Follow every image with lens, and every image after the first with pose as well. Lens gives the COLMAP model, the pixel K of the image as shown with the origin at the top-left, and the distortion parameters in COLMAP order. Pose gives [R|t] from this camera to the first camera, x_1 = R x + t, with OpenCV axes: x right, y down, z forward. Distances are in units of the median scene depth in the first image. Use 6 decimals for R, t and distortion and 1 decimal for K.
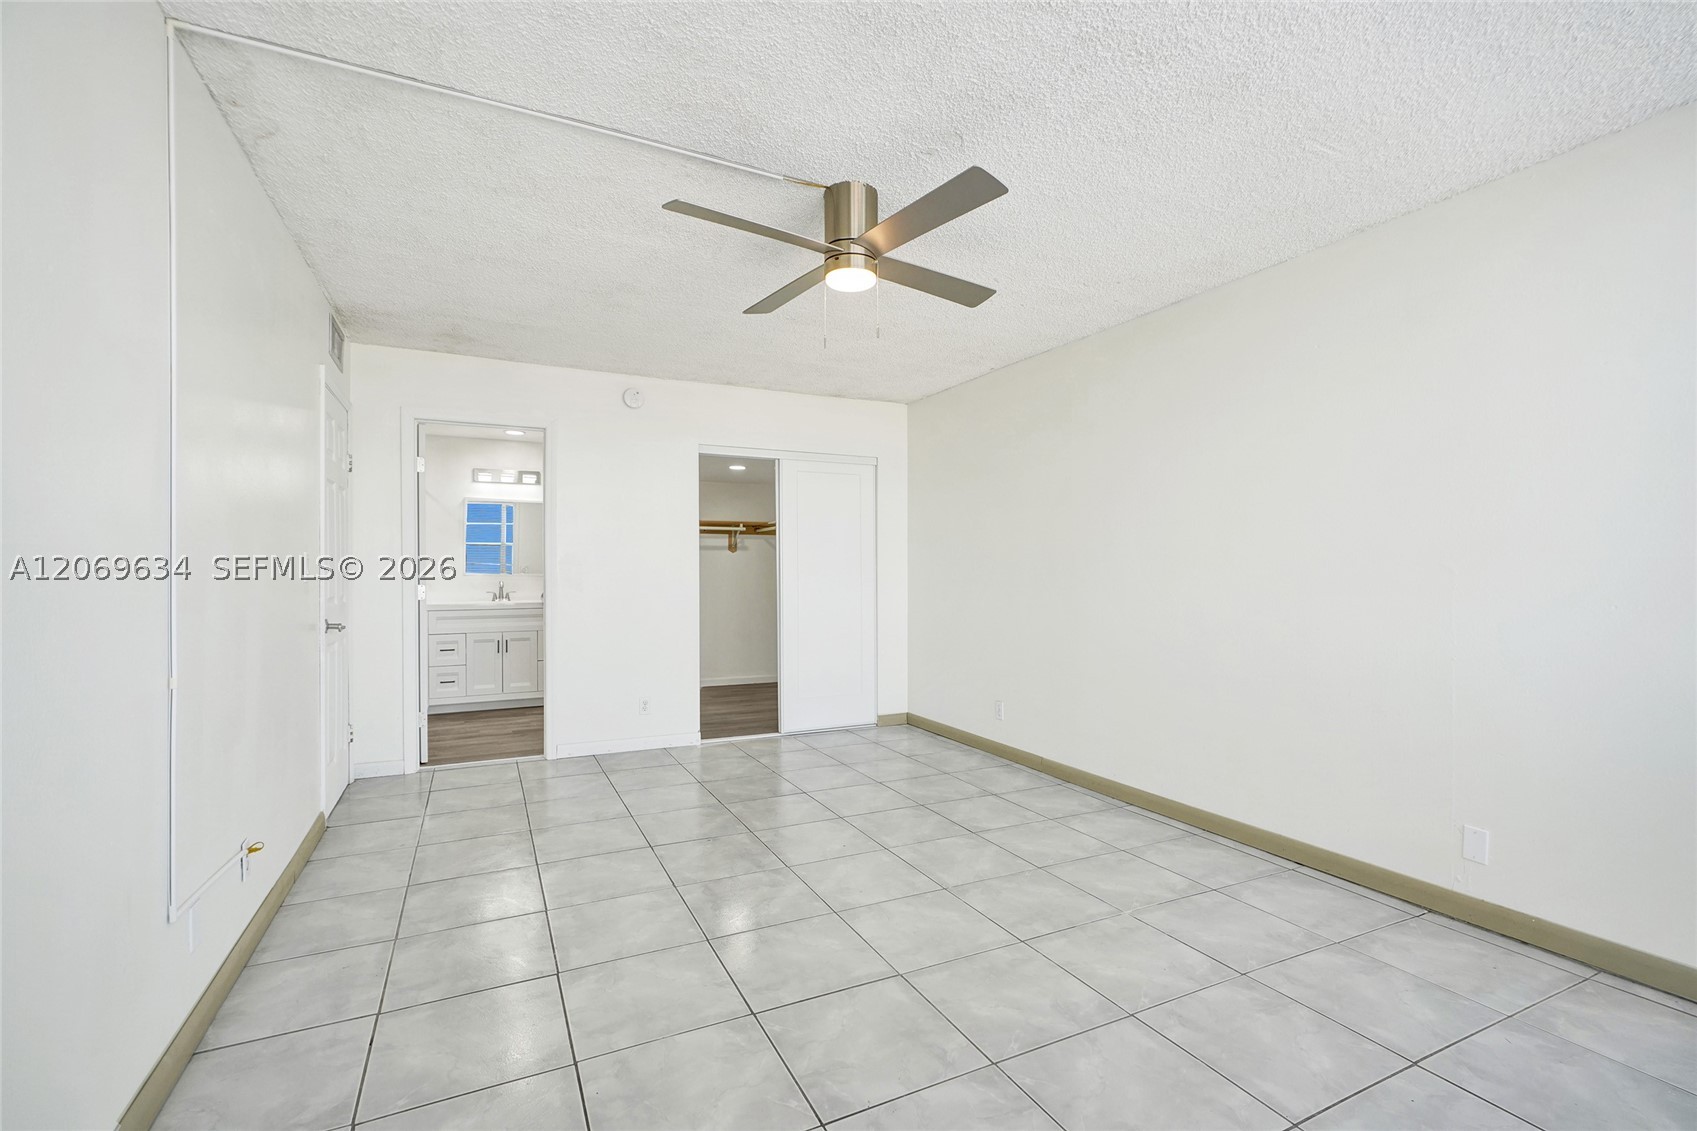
lens RADIAL K [[773.7, 0, 846.1], [0, 773.7, 587.2], [0, 0, 1]] dist [-0.001474, 0.007596]
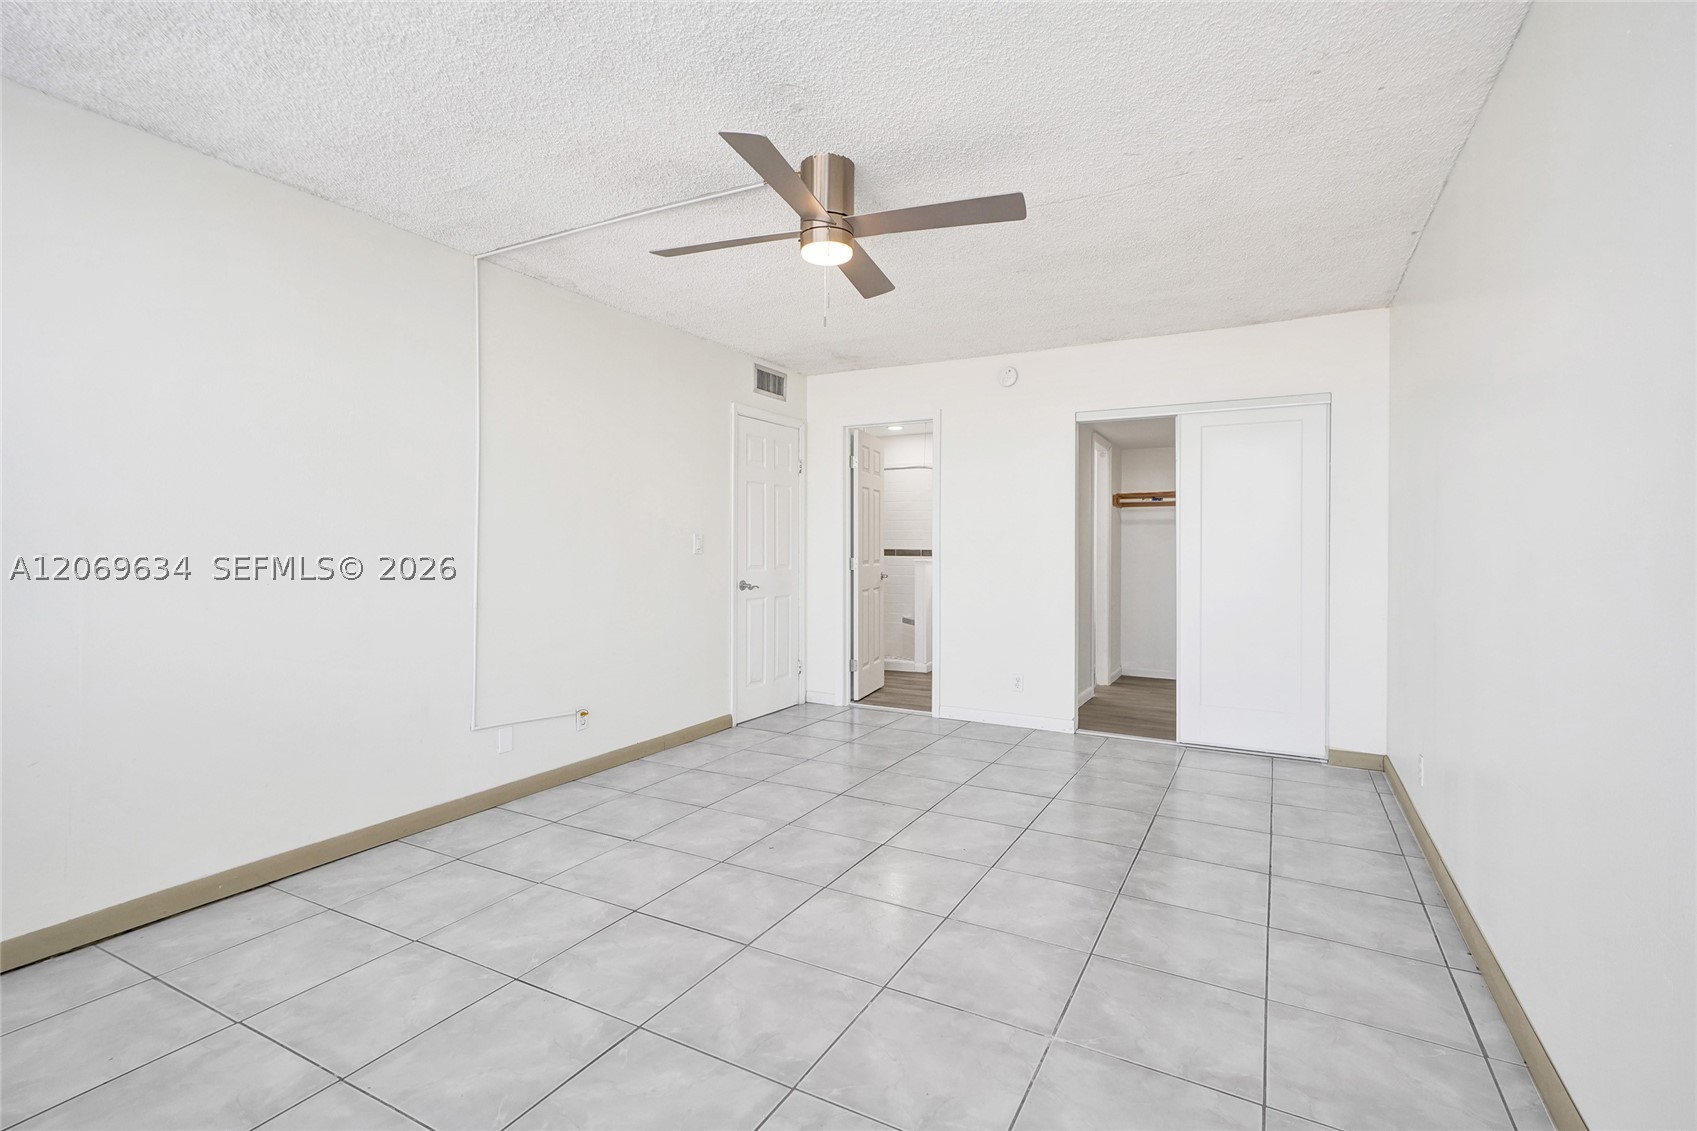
lens RADIAL K [[794.0, 0, 848.5], [0, 794.0, 565.5], [0, 0, 1]] dist [0.000296, 0.019622]
pose [[0.567478, 0.021889, -0.823097, 0.496928], [-0.021905, 0.999694, 0.011483, -0.005534], [0.823097, 0.011514, 0.567784, 0.257558]]
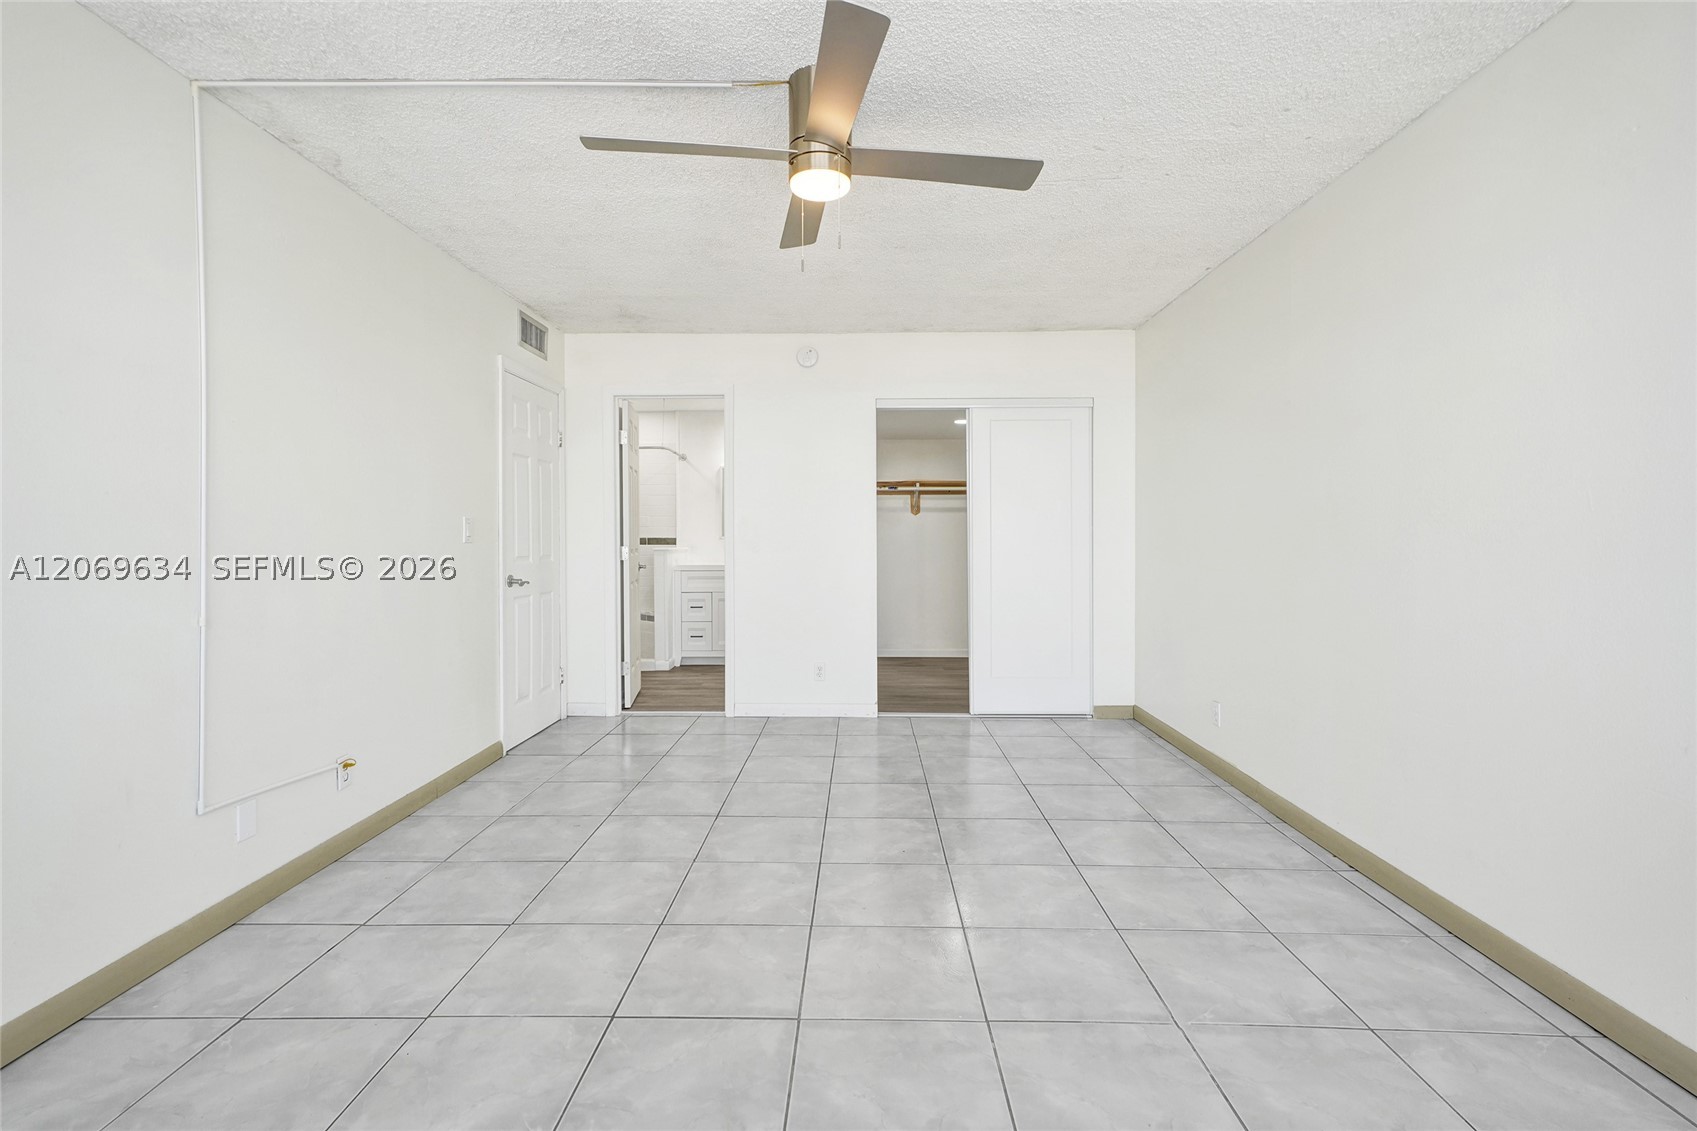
lens RADIAL K [[795.3, 0, 842.0], [0, 795.3, 558.4], [0, 0, 1]] dist [0.009821, 0.007882]
pose [[0.885095, 0.011038, -0.465279, 0.251116], [-0.008252, 0.999934, 0.008026, 0.001901], [0.465337, -0.003265, 0.885127, 0.136387]]
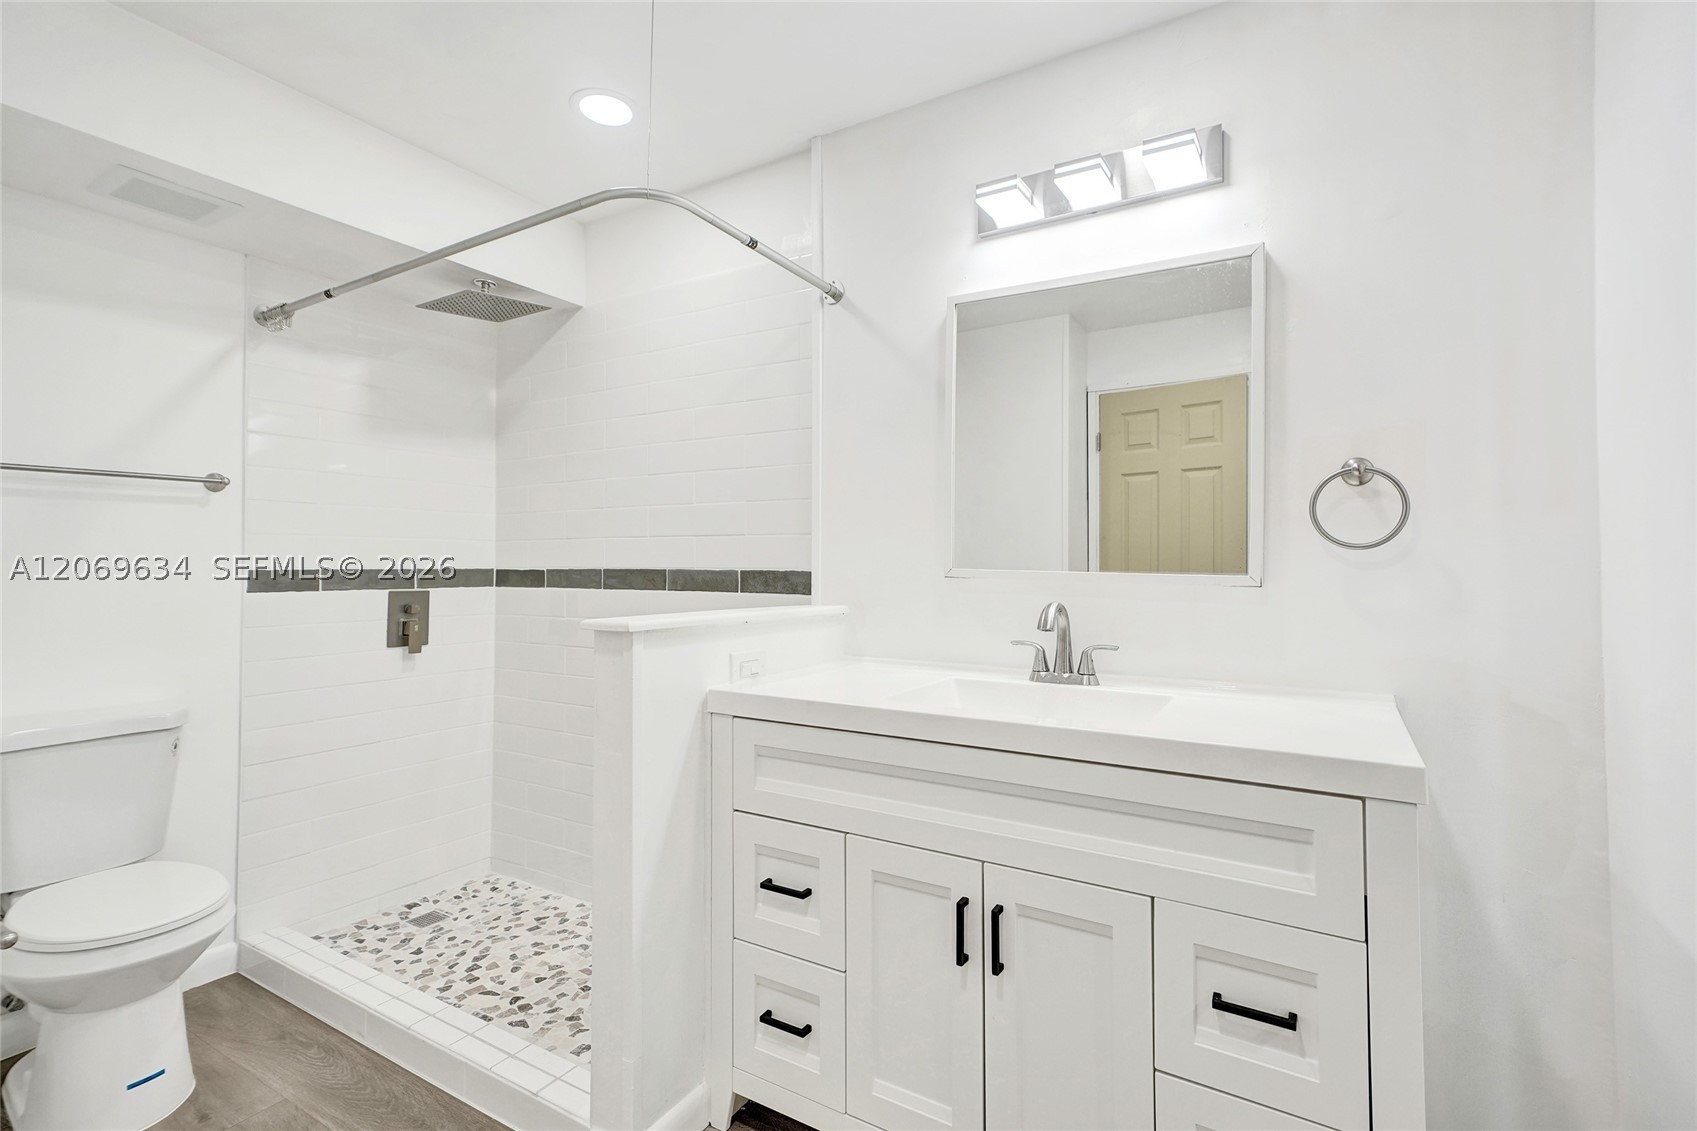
lens RADIAL K [[789.5, 0, 848.5], [0, 789.5, 565.5], [0, 0, 1]] dist [-0.000144, 0.008123]
pose [[0.531611, -0.006512, -0.846963, -0.393022], [-0.019447, 0.999613, -0.019892, -0.020633], [0.846765, 0.027045, 0.531279, 1.176241]]
